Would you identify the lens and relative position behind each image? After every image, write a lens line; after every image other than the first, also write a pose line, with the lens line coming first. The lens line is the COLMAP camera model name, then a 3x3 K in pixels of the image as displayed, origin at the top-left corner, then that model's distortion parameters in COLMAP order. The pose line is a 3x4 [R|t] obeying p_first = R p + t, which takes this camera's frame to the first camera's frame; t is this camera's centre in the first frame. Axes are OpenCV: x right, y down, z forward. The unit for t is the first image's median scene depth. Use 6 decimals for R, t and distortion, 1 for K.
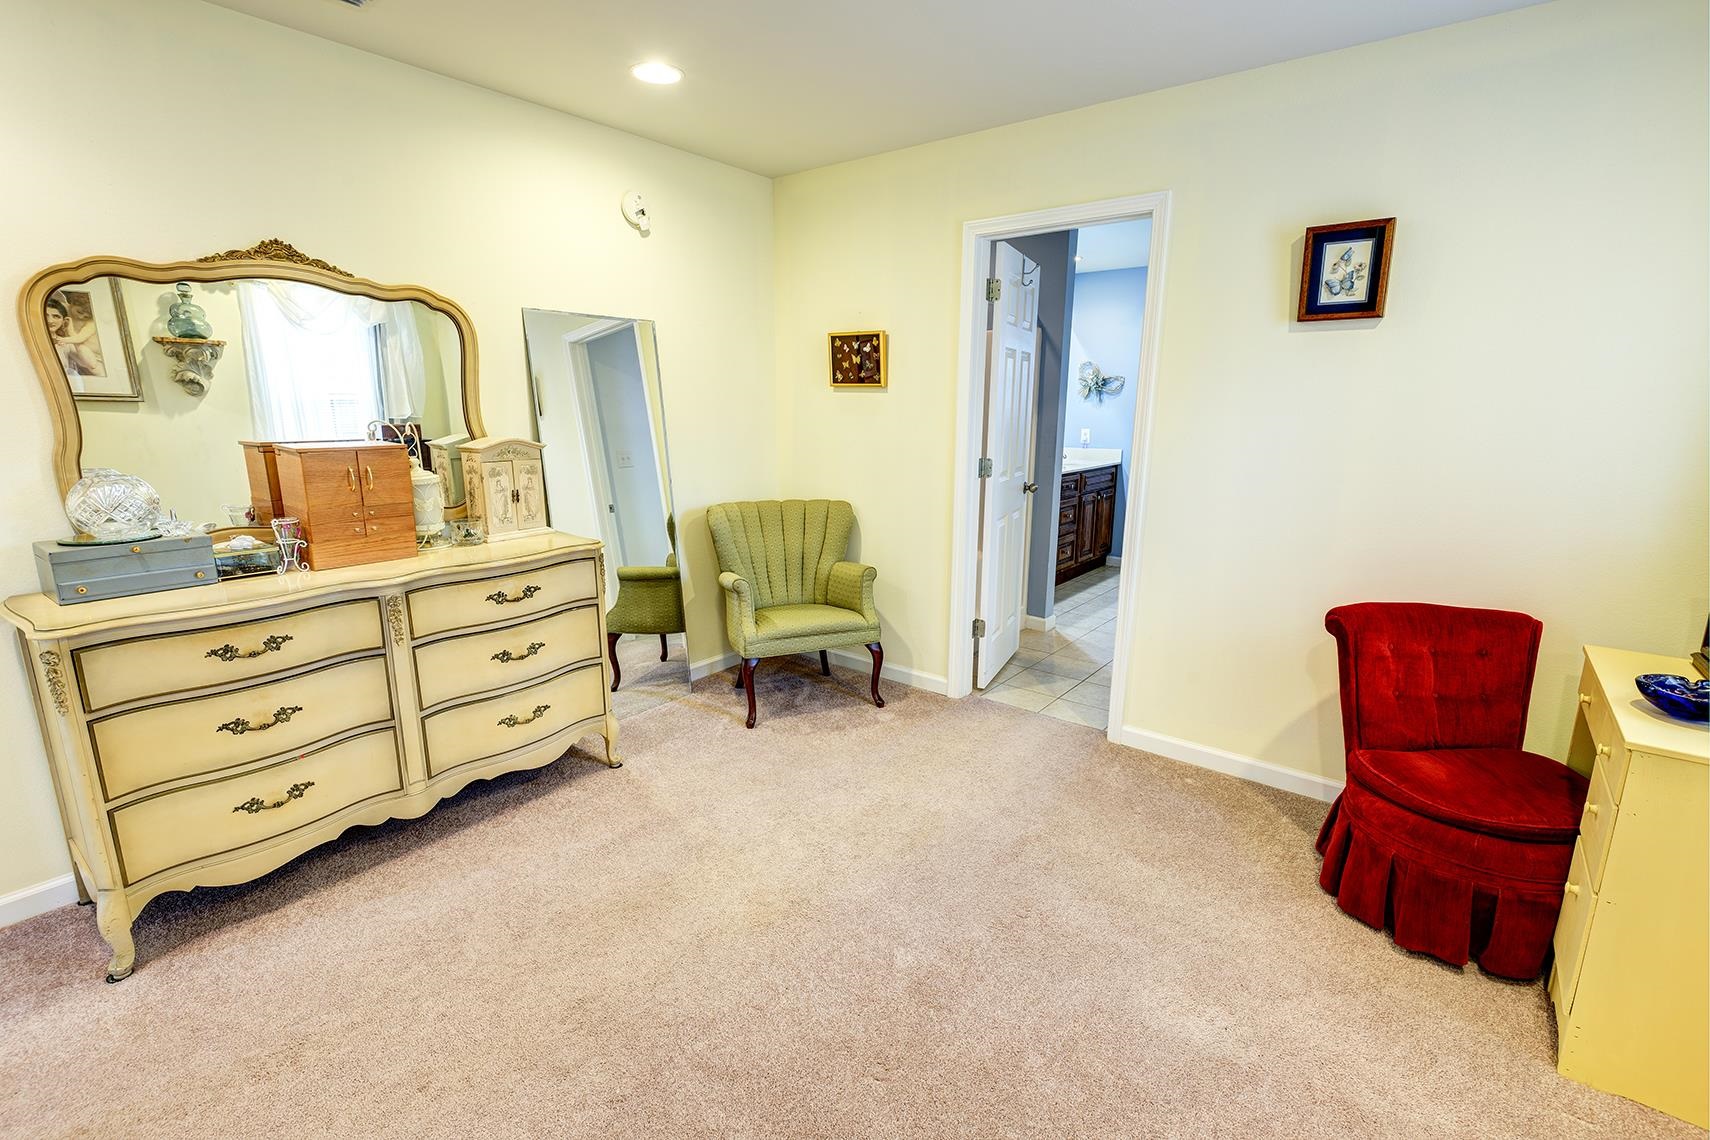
lens RADIAL K [[775.2, 0, 855.6], [0, 775.2, 569.0], [0, 0, 1]] dist [0.006652, -0.006926]
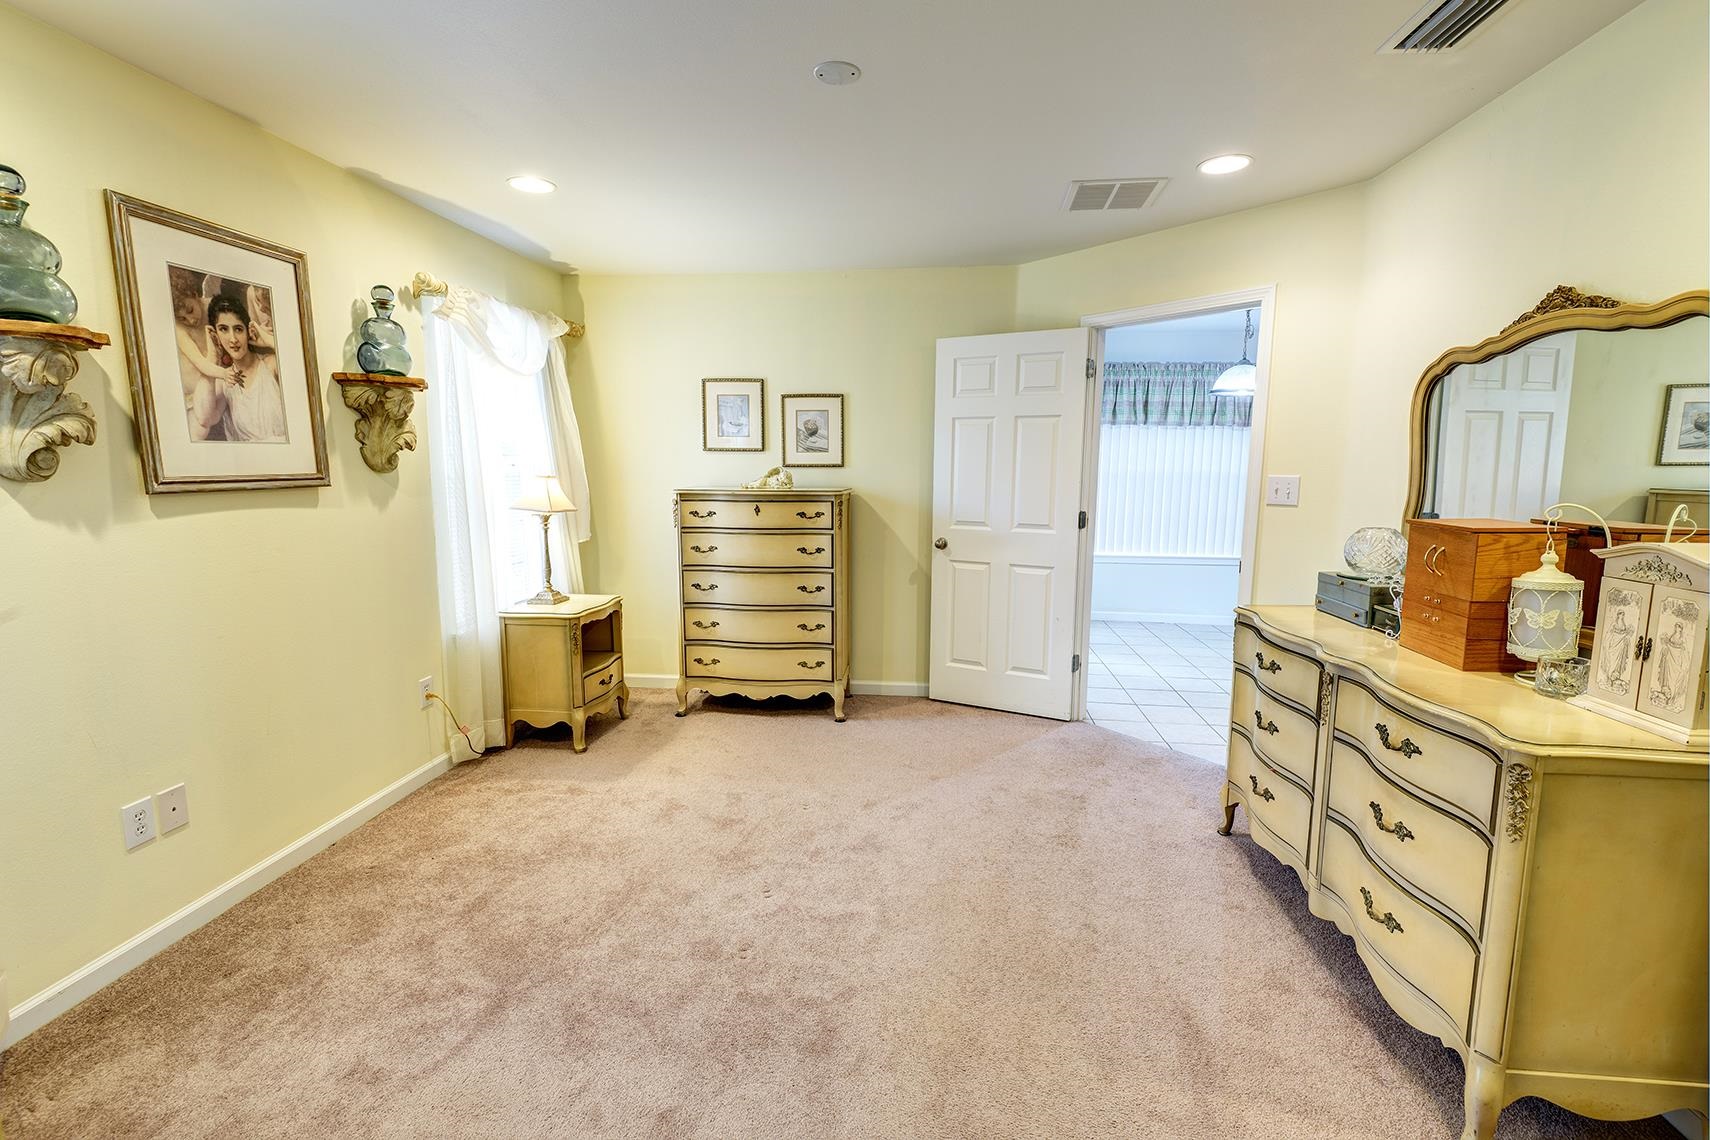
lens RADIAL K [[775.2, 0, 849.2], [0, 775.2, 568.3], [0, 0, 1]] dist [0.006652, -0.006926]
pose [[-0.849913, 0.059423, -0.523561, 0.317489], [-0.124724, 0.942697, 0.309461, -0.249461], [0.511949, 0.328316, -0.793799, 1.149360]]
